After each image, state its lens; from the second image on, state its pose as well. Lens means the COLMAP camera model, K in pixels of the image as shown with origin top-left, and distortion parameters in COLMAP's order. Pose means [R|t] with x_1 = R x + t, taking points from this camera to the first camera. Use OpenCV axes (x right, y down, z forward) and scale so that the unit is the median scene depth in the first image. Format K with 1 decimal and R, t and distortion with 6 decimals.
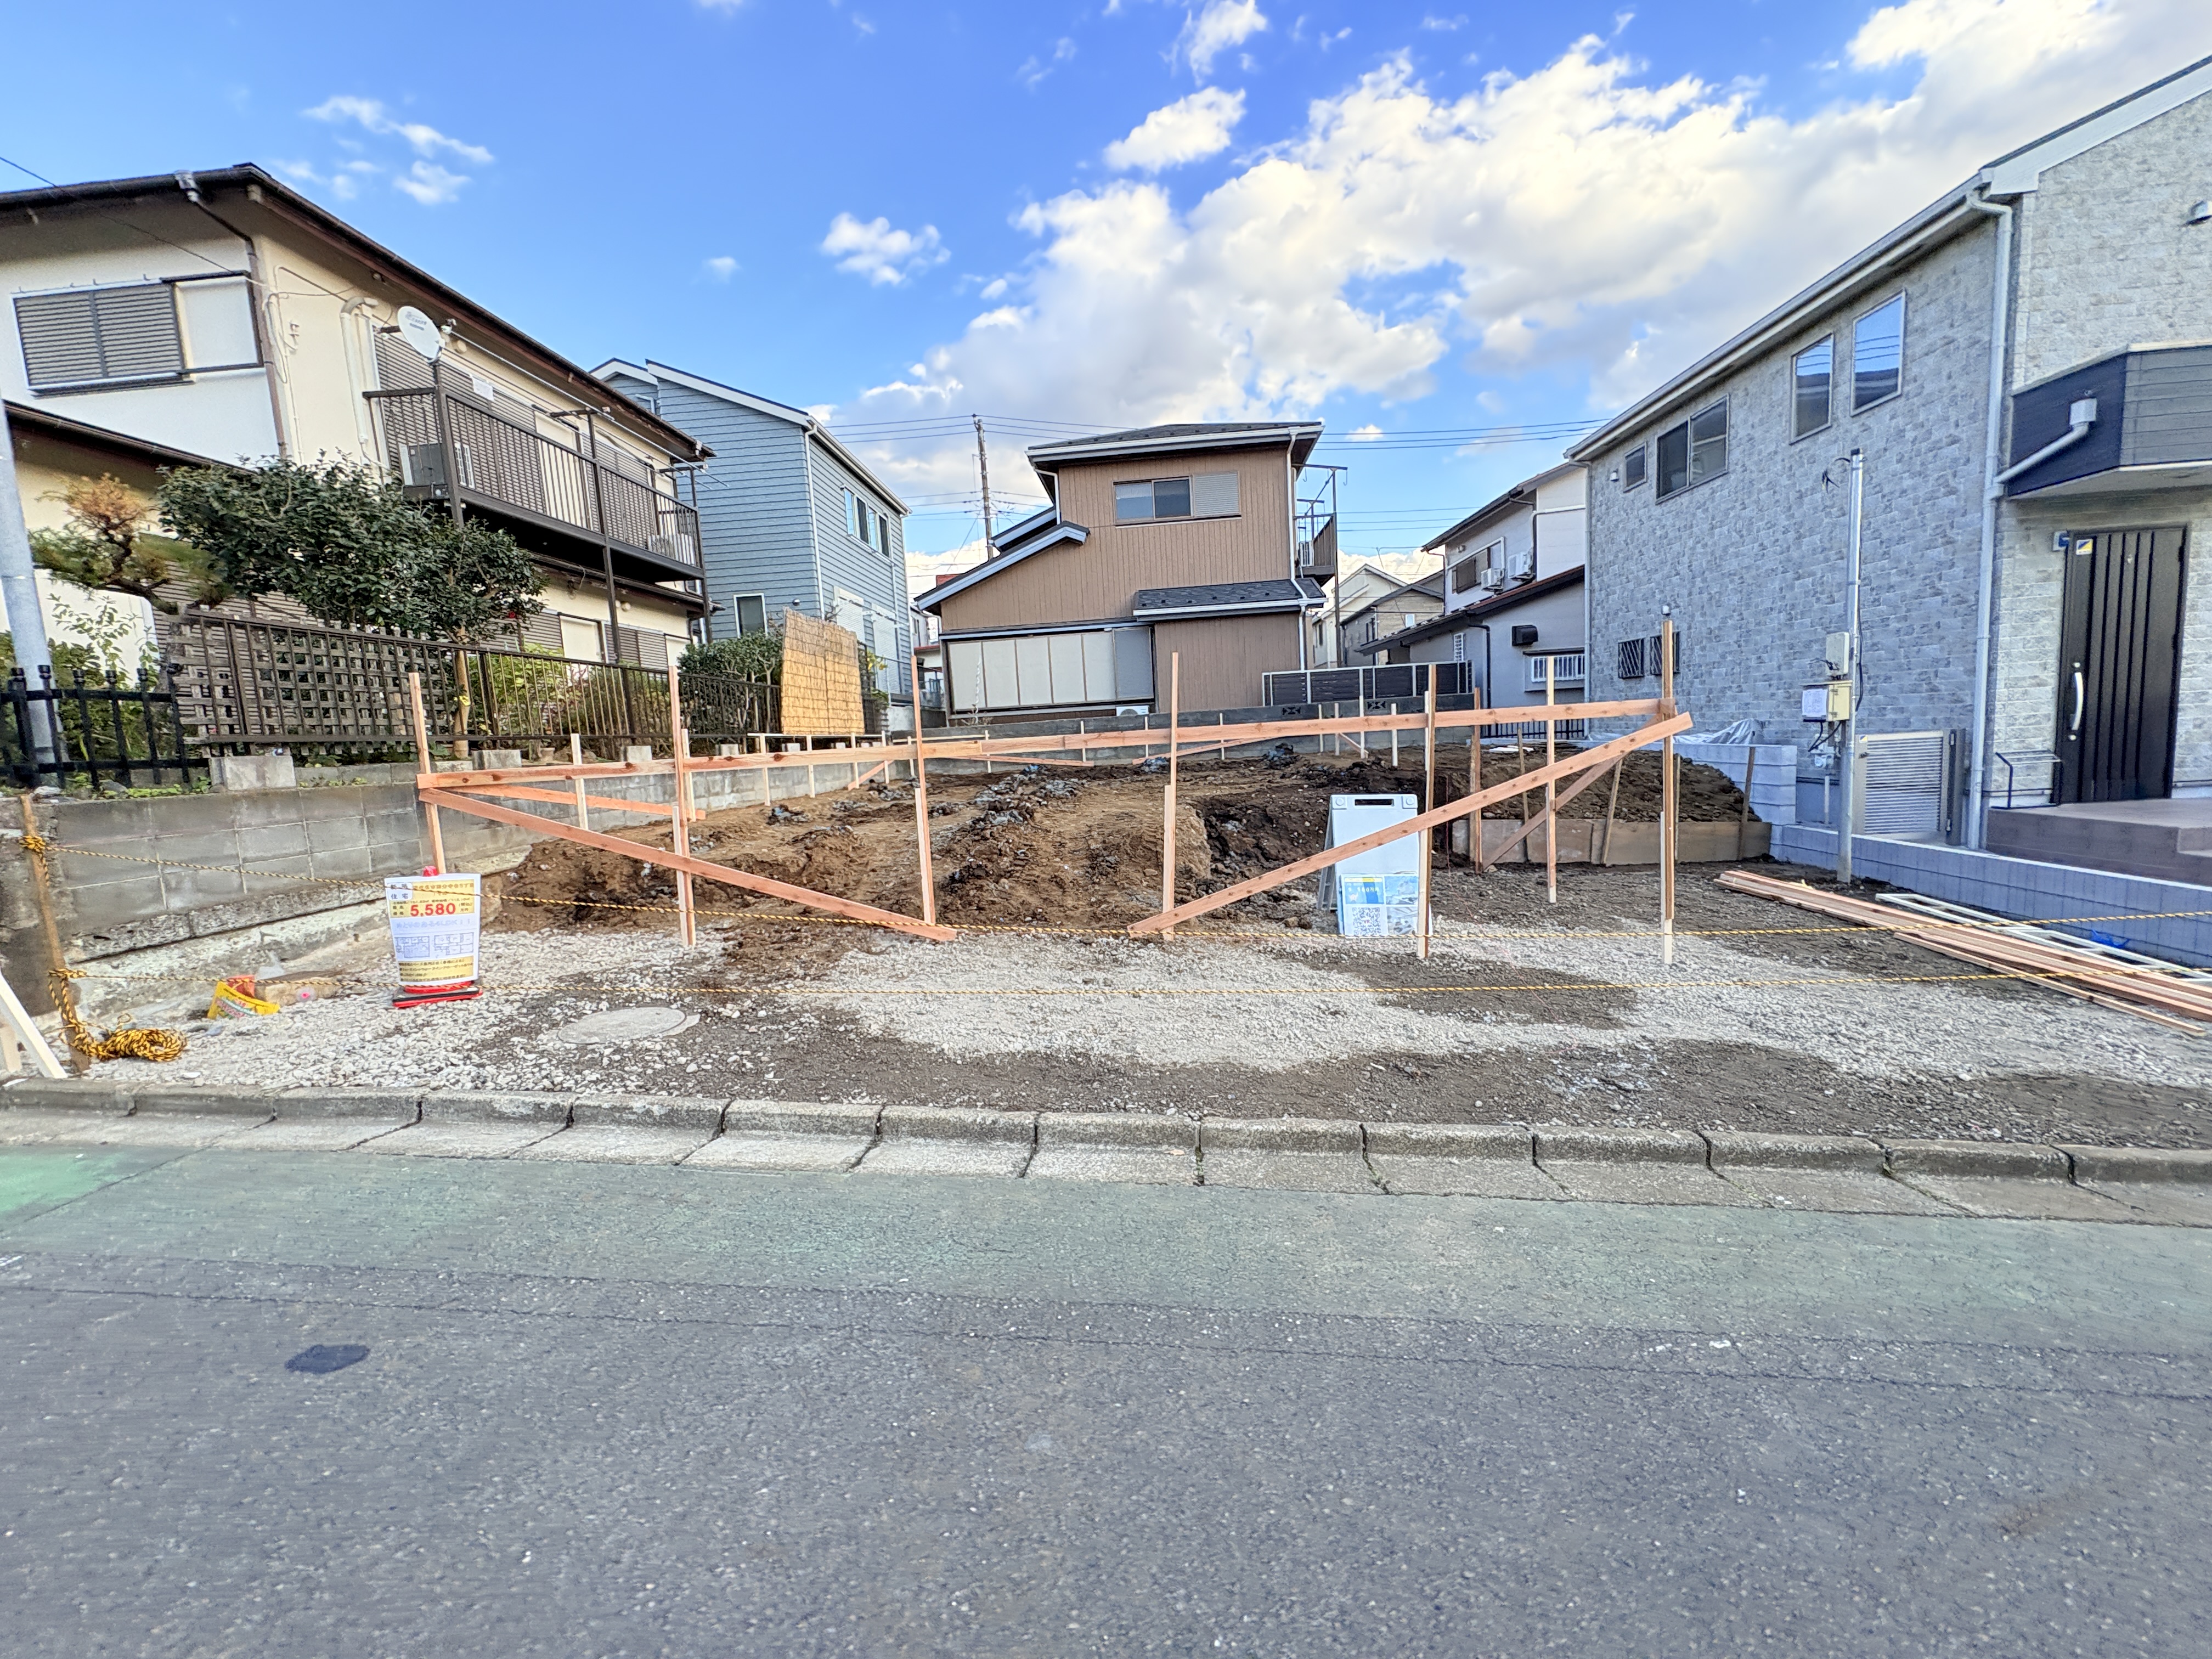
lens RADIAL K [[879.5, 0, 1100.1], [0, 879.5, 840.4], [0, 0, 1]] dist [0.000950, -0.000443]
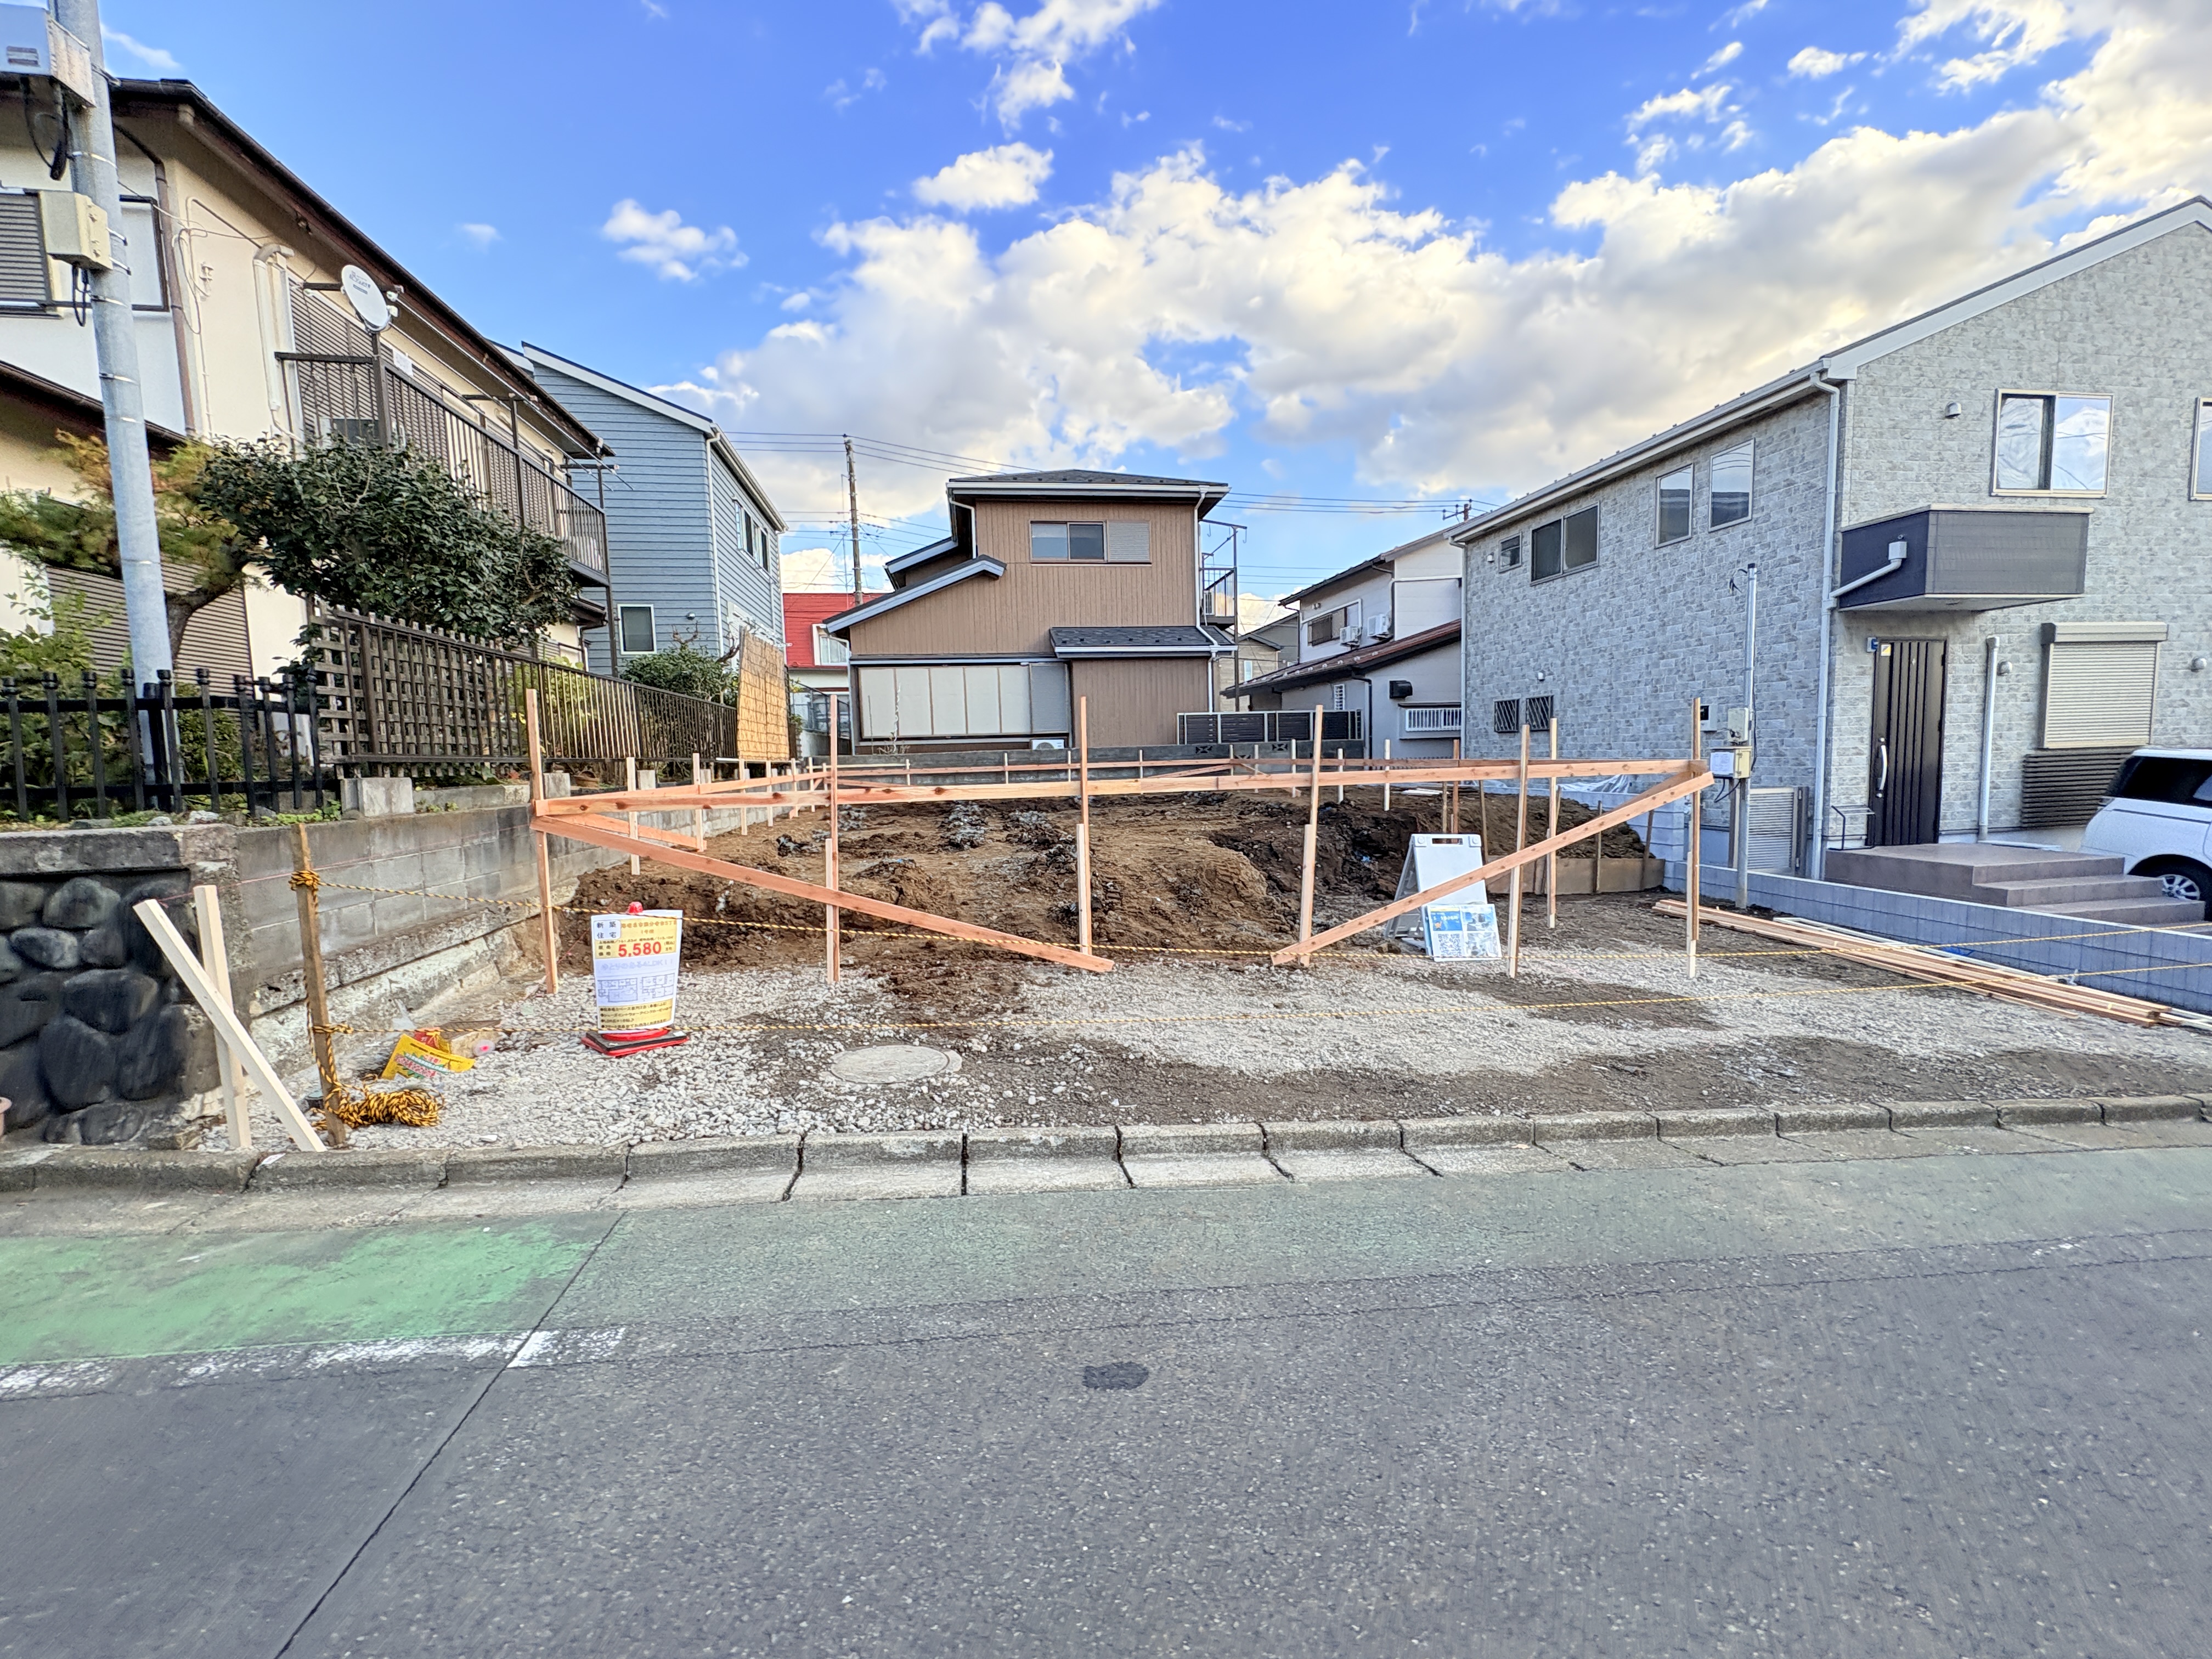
lens RADIAL K [[882.2, 0, 1100.5], [0, 882.2, 837.0], [0, 0, 1]] dist [-0.001379, 0.000885]
pose [[0.975285, 0.010948, 0.220679, -0.306547], [-0.002451, 0.999246, -0.038742, -0.002513], [-0.220937, 0.037243, 0.974577, -0.009249]]
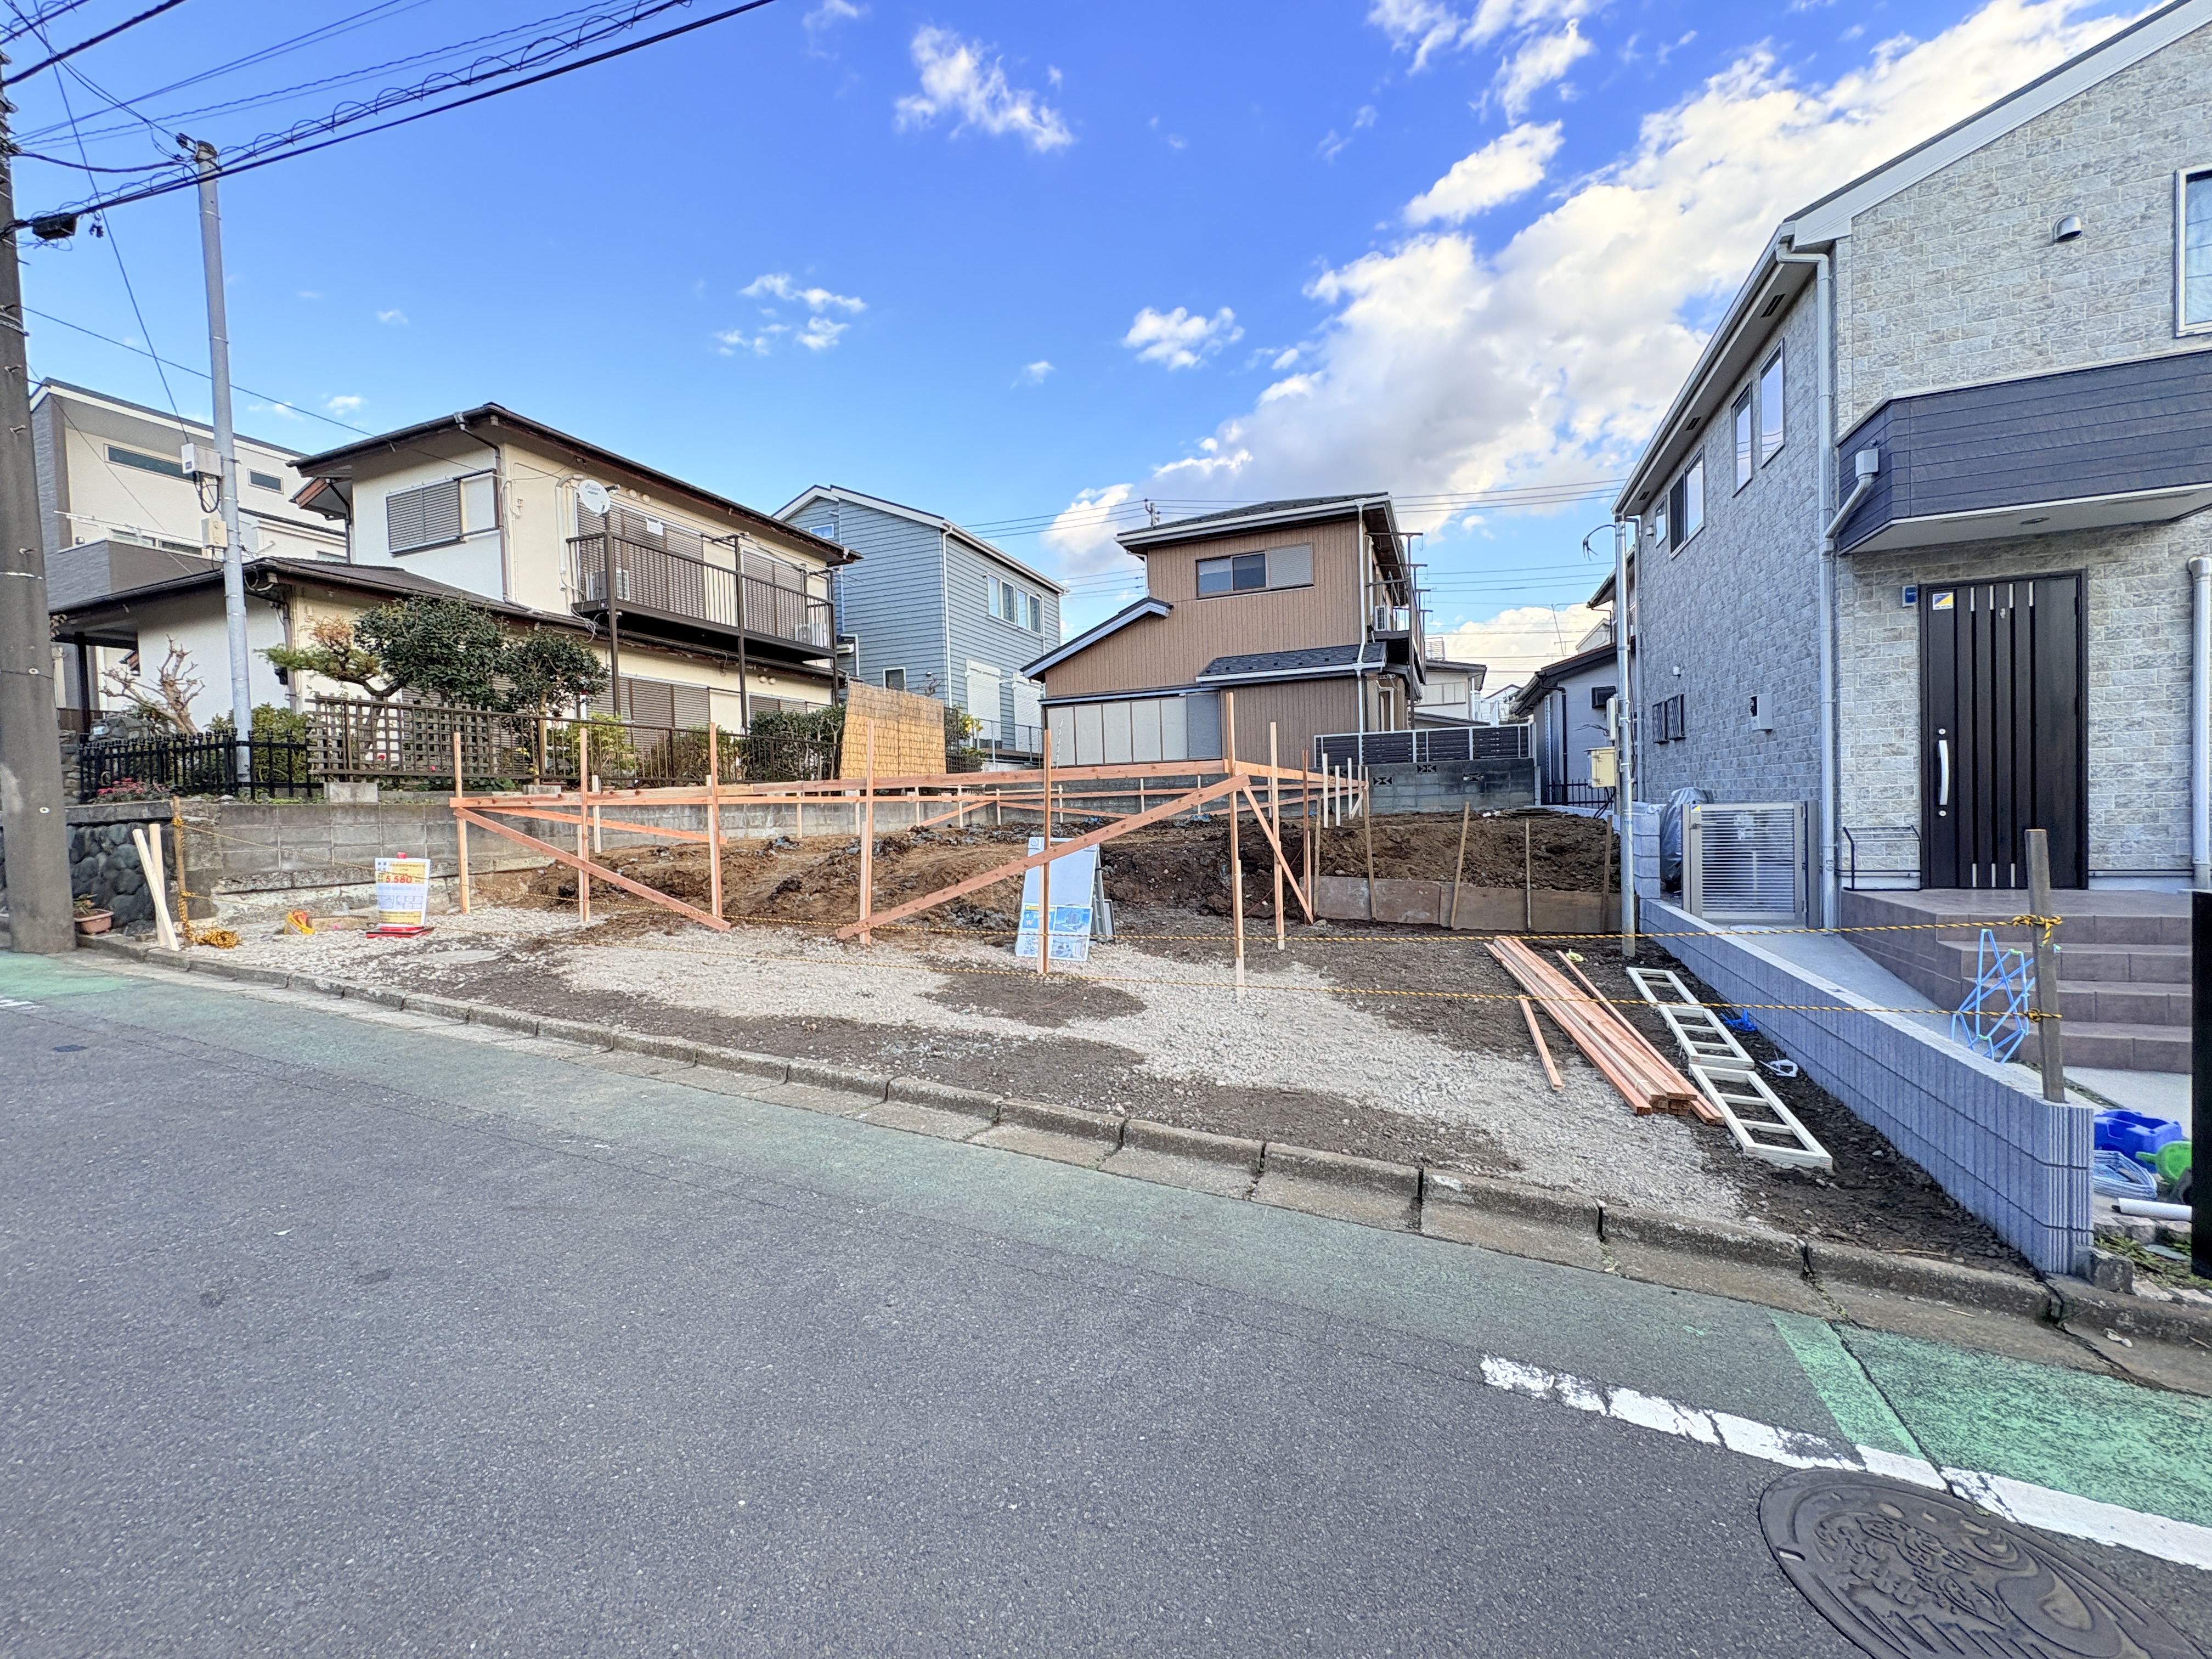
lens RADIAL K [[880.6, 0, 1094.2], [0, 880.6, 839.5], [0, 0, 1]] dist [-0.000689, -0.000272]
pose [[0.951633, 0.041634, -0.304404, 0.581772], [-0.061973, 0.996423, -0.057457, 0.012312], [0.300923, 0.073543, 0.950809, -0.091725]]
